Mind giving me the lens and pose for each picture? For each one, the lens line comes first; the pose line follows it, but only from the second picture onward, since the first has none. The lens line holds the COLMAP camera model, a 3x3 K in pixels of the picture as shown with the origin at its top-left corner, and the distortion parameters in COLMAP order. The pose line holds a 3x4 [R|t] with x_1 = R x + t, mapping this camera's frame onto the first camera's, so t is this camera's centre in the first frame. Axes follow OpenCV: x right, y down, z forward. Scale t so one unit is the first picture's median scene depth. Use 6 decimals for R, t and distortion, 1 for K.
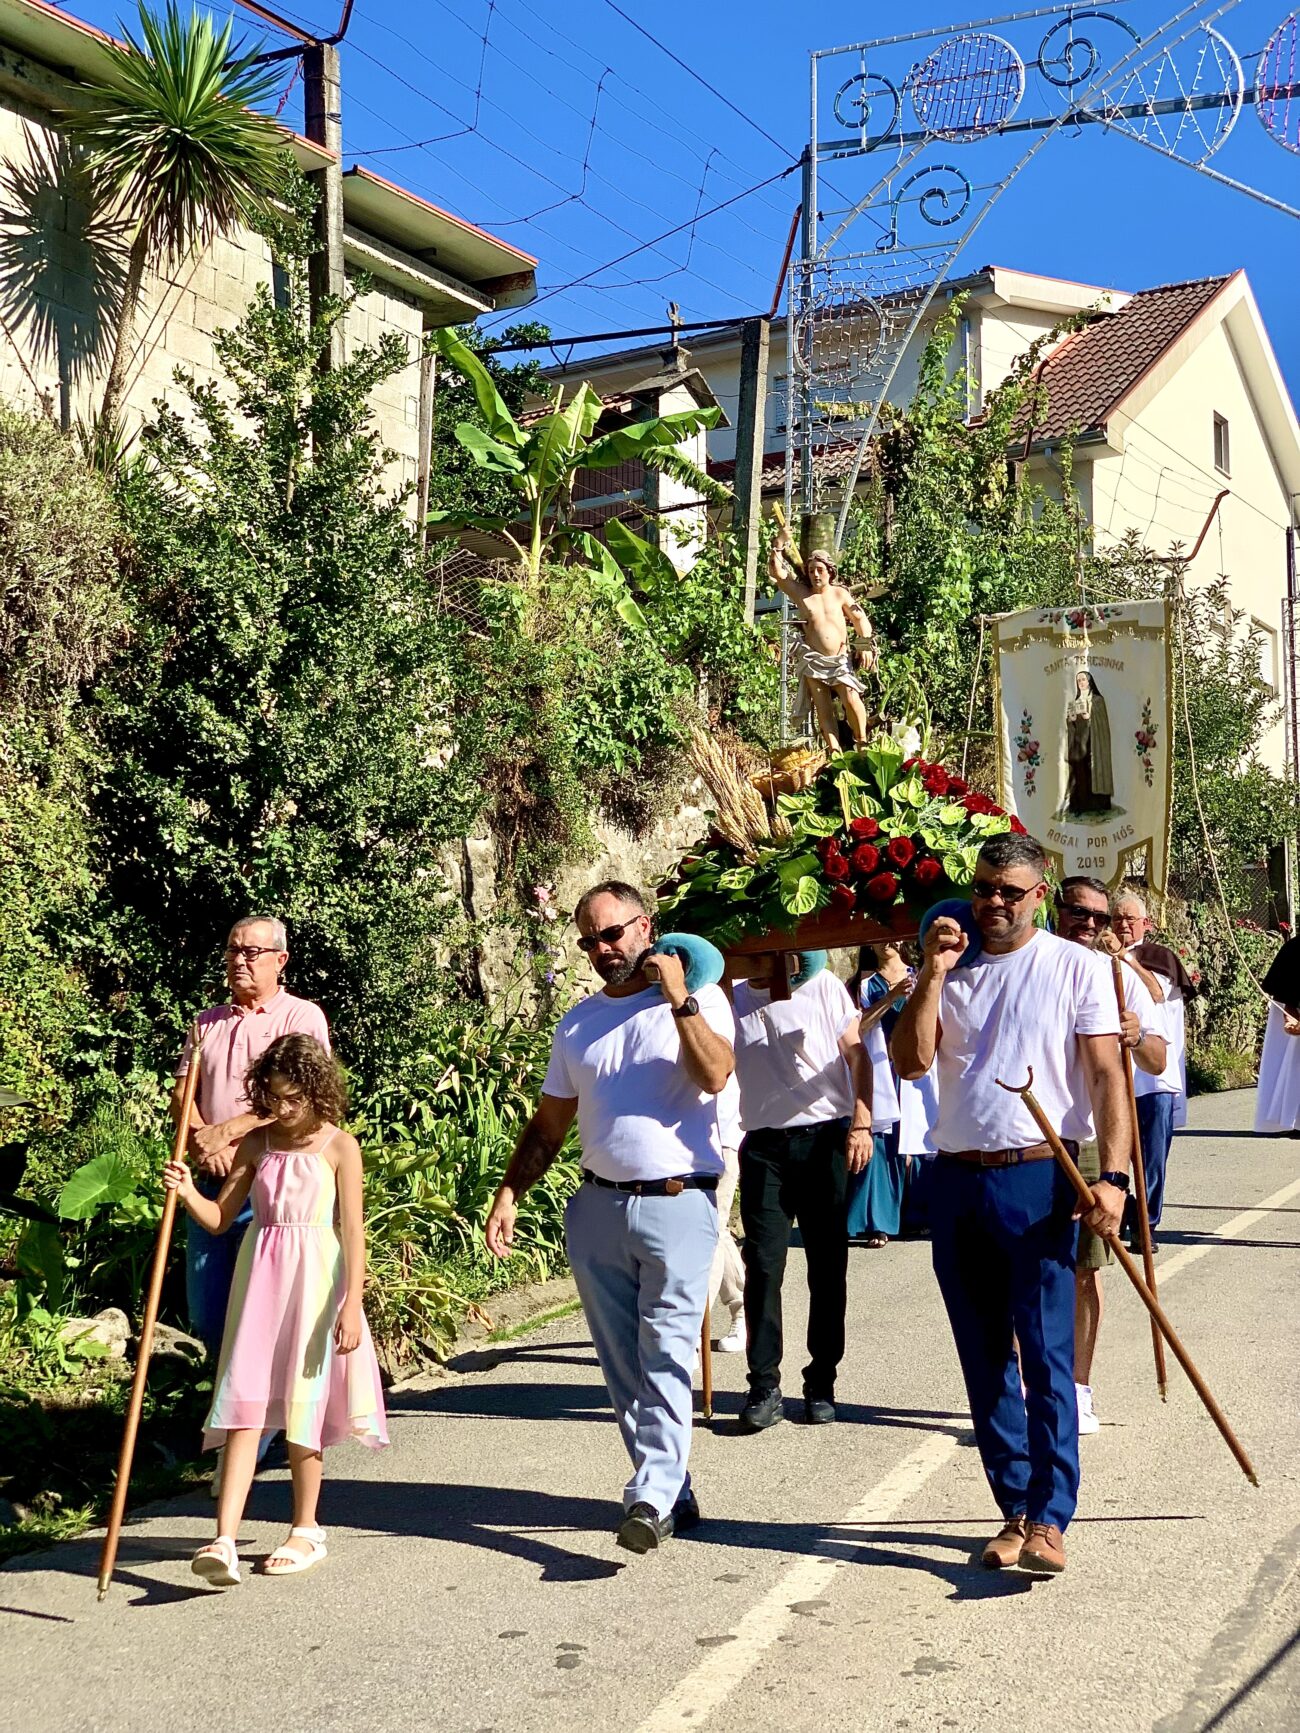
lens RADIAL K [[2594.6, 0, 652.2], [0, 2594.6, 862.0], [0, 0, 1]] dist [0.083058, -0.163248]
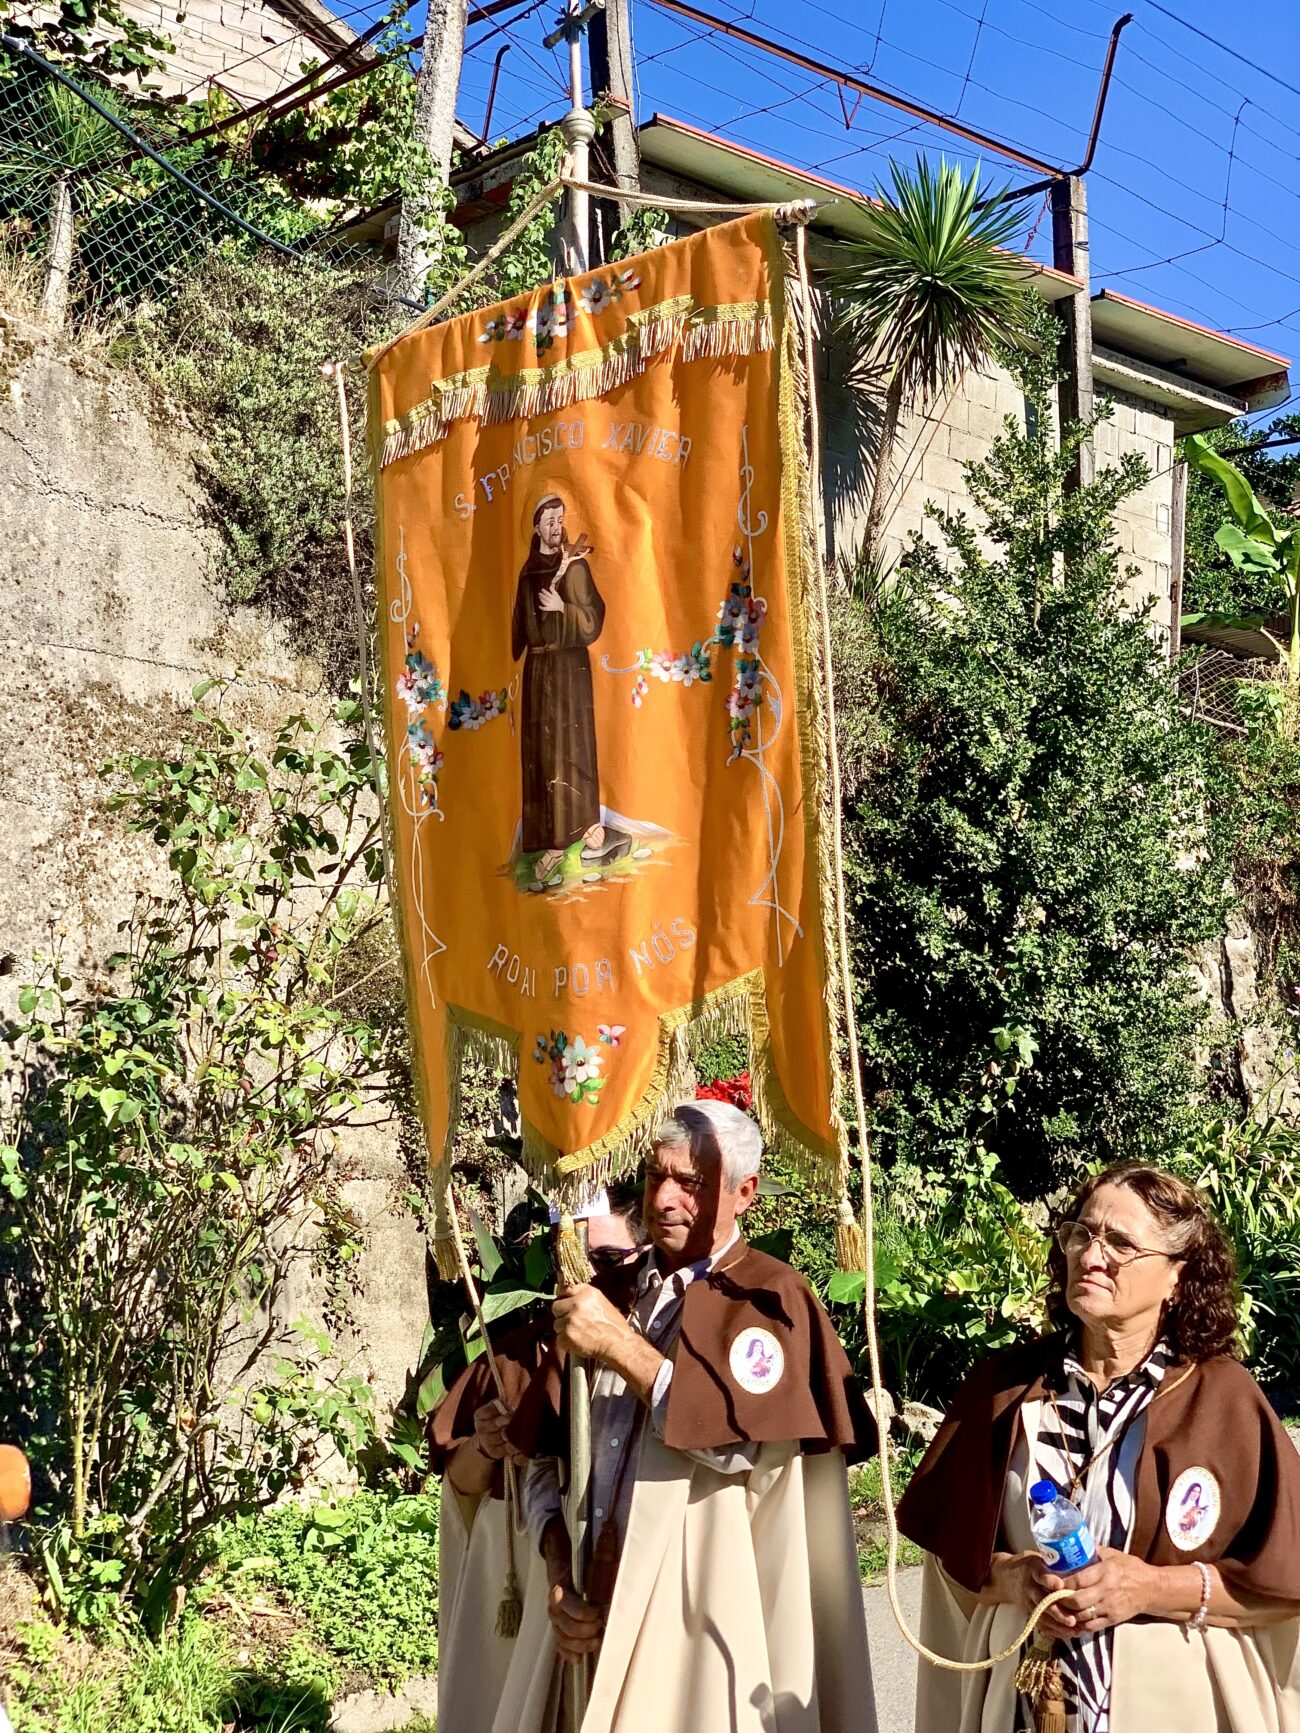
lens RADIAL K [[2598.1, 0, 653.4], [0, 2598.1, 849.7], [0, 0, 1]] dist [0.073224, 0.082569]
pose [[0.954856, -0.026132, -0.295916, 0.018784], [0.014066, 0.998983, -0.042831, -0.003277], [0.296734, 0.036735, 0.954253, -0.036997]]
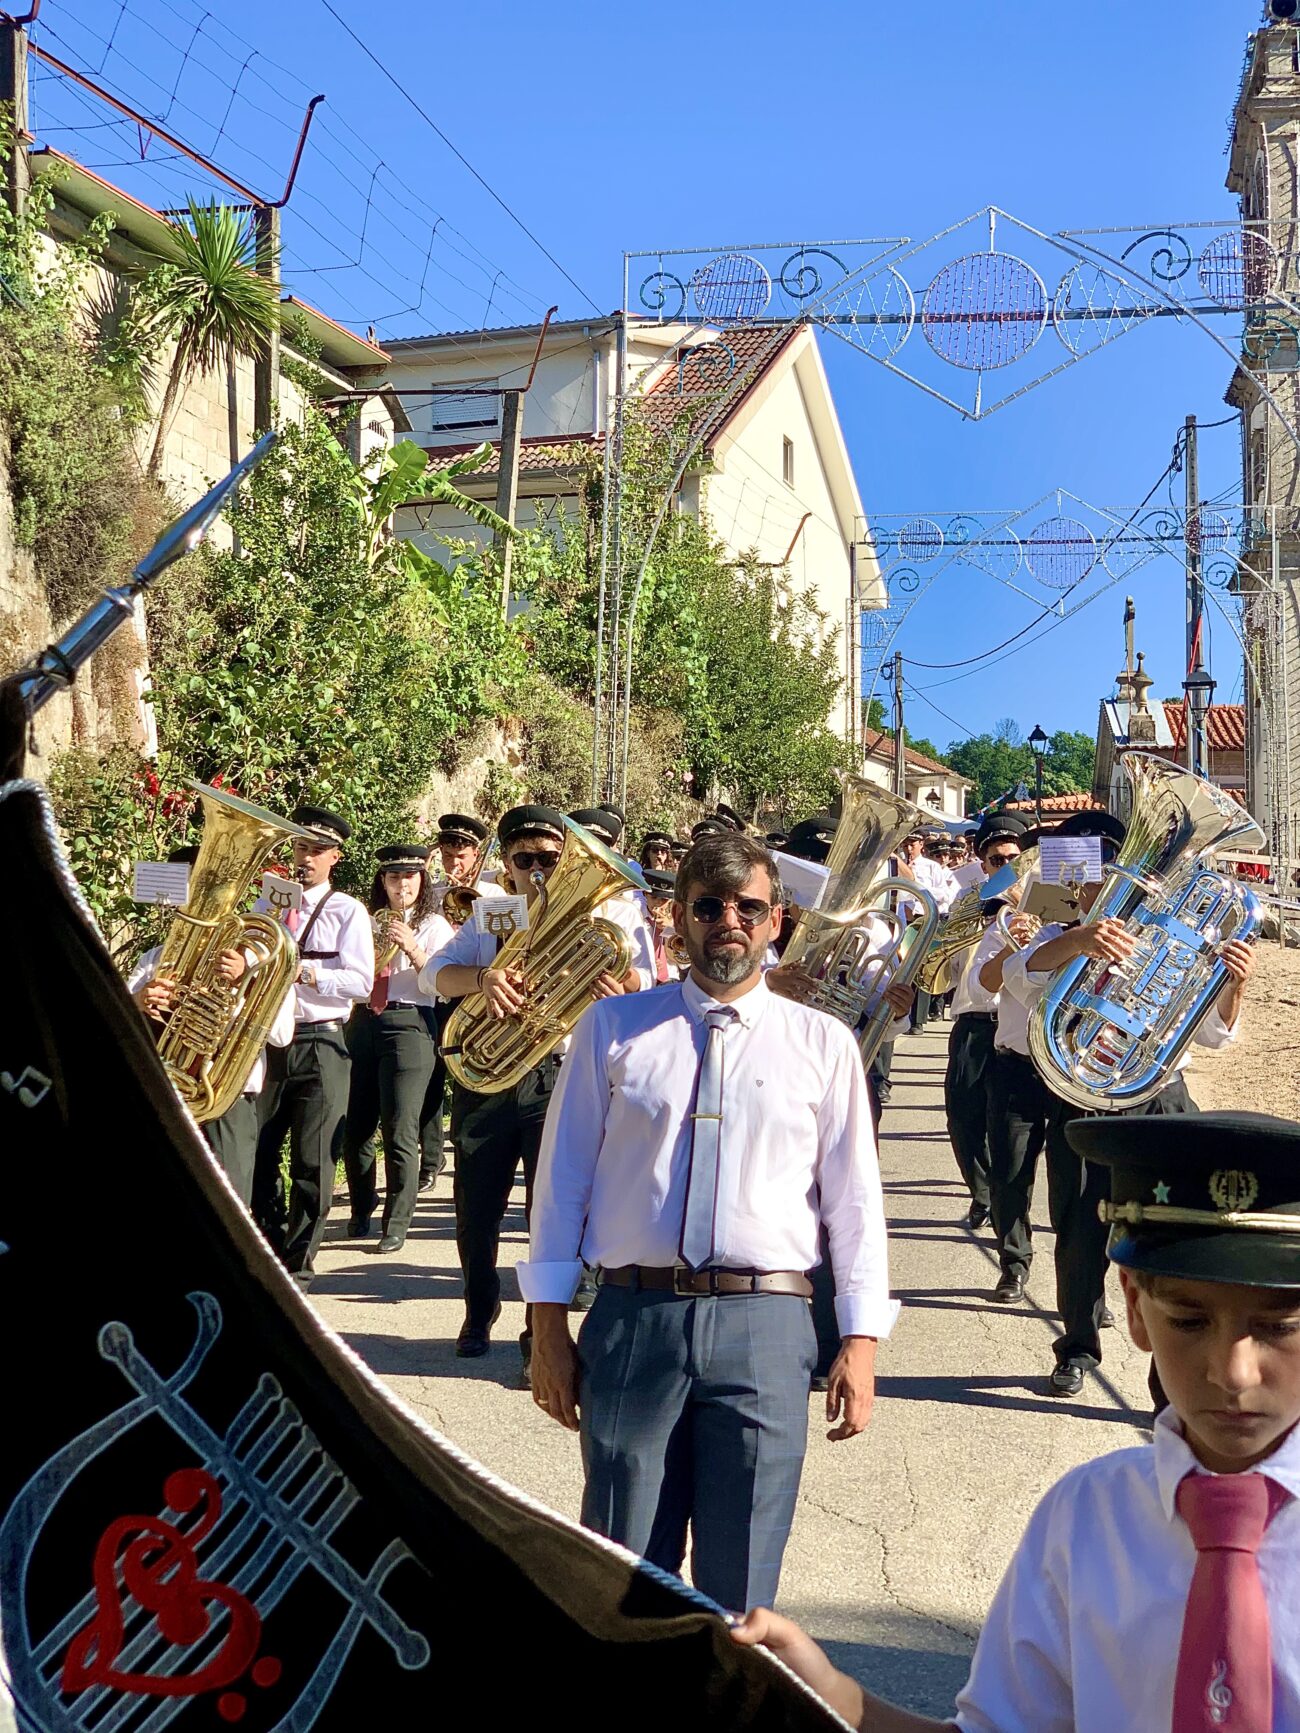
lens RADIAL K [[2568.7, 0, 675.4], [0, 2568.7, 834.1], [0, 0, 1]] dist [0.044146, 0.068879]
pose [[0.976573, 0.032311, 0.212748, -0.217307], [-0.036721, 0.999184, 0.016807, -0.009113], [-0.212032, -0.024226, 0.976962, -0.445590]]
